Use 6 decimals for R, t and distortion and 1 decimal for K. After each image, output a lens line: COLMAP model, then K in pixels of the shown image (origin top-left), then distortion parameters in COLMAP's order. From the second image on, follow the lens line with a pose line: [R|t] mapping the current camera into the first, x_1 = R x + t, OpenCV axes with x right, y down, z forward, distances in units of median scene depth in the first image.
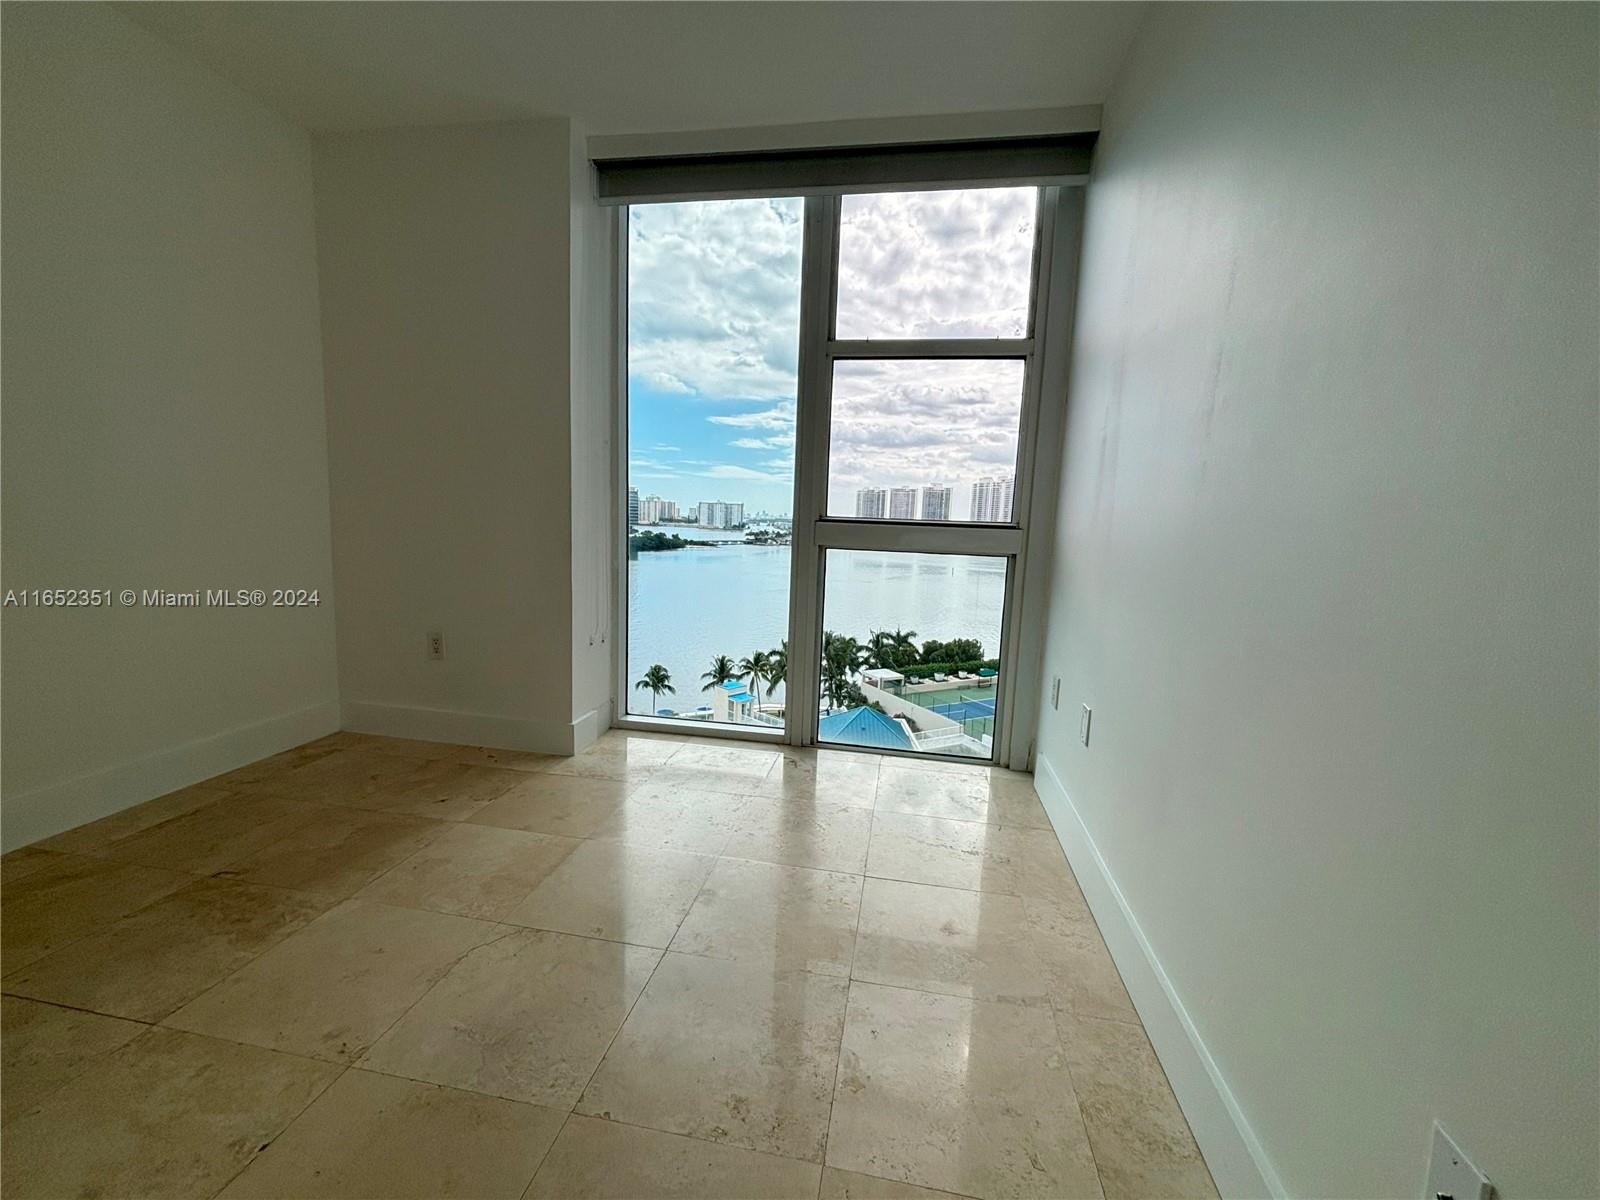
lens RADIAL K [[648.9, 0, 798.1], [0, 648.9, 598.8], [0, 0, 1]] dist [0.000514, -0.000776]
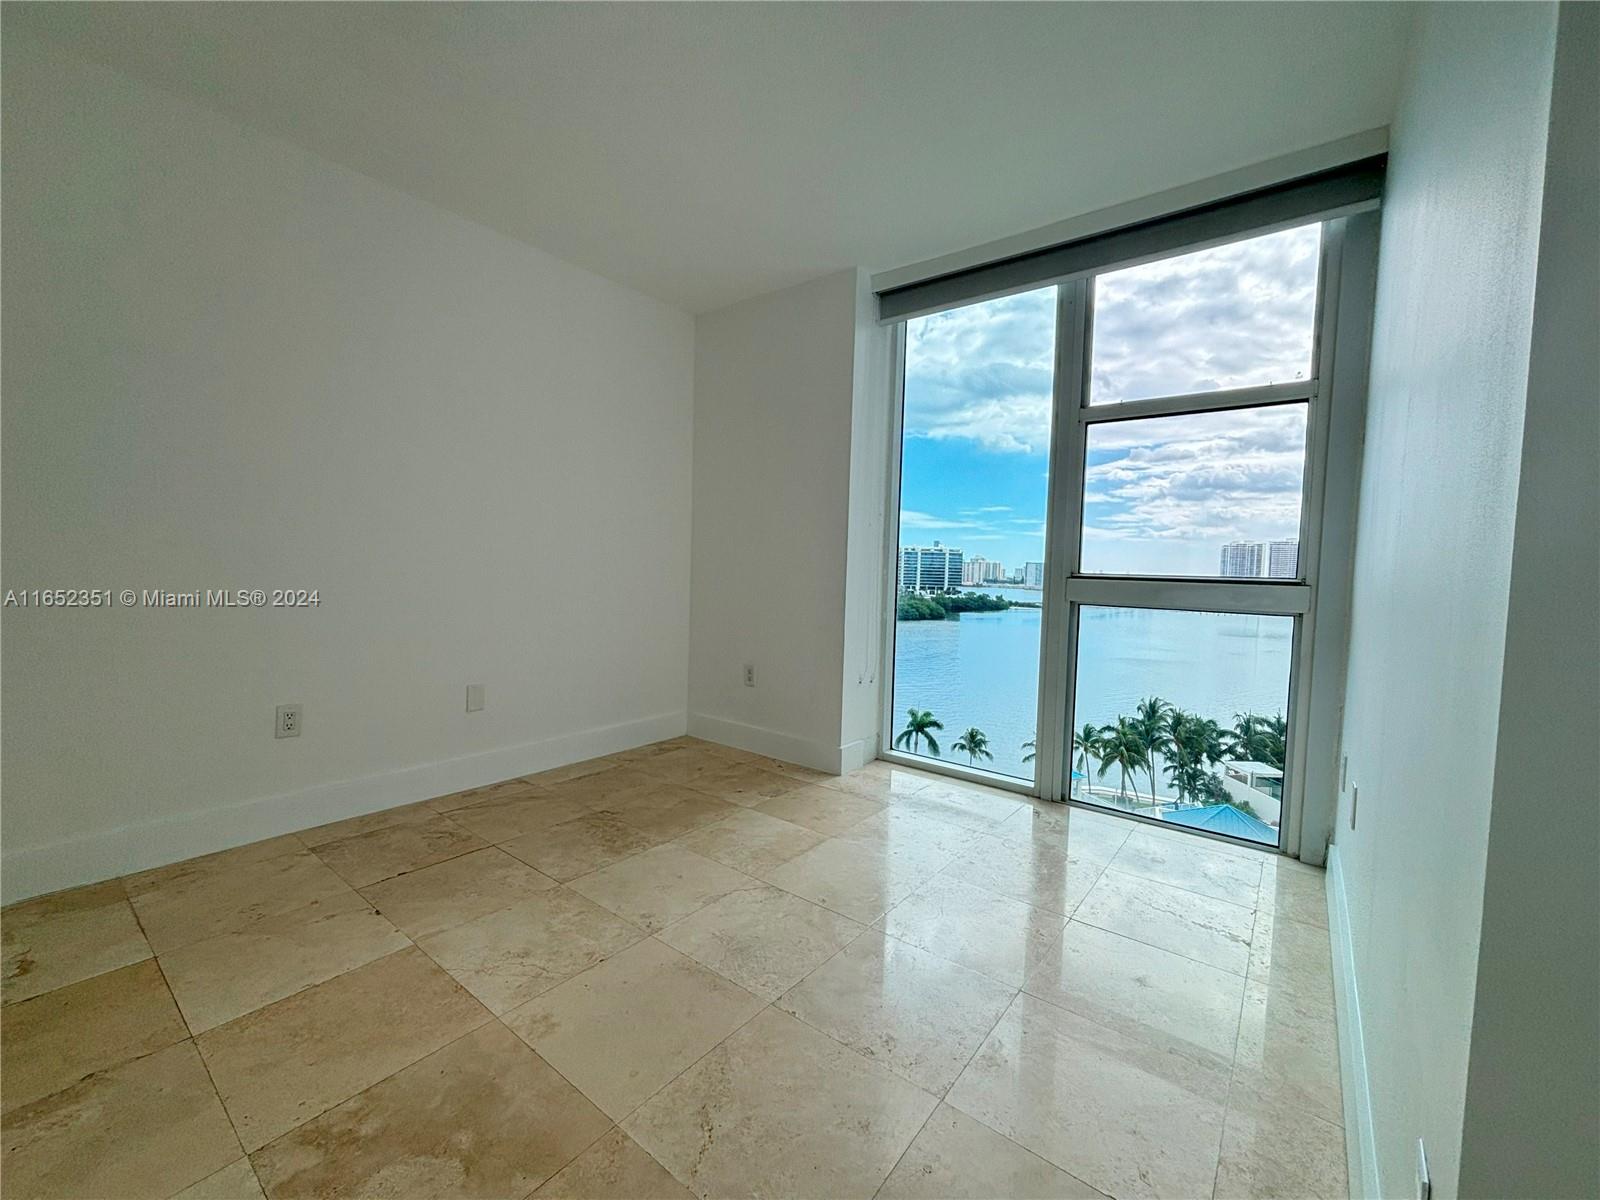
lens RADIAL K [[648.9, 0, 798.0], [0, 648.9, 597.6], [0, 0, 1]] dist [0.000514, -0.000776]
pose [[0.883129, 0.010276, -0.469018, 0.137146], [-0.054911, 0.995152, -0.081590, 0.019604], [0.465906, 0.097809, 0.879412, -0.108229]]
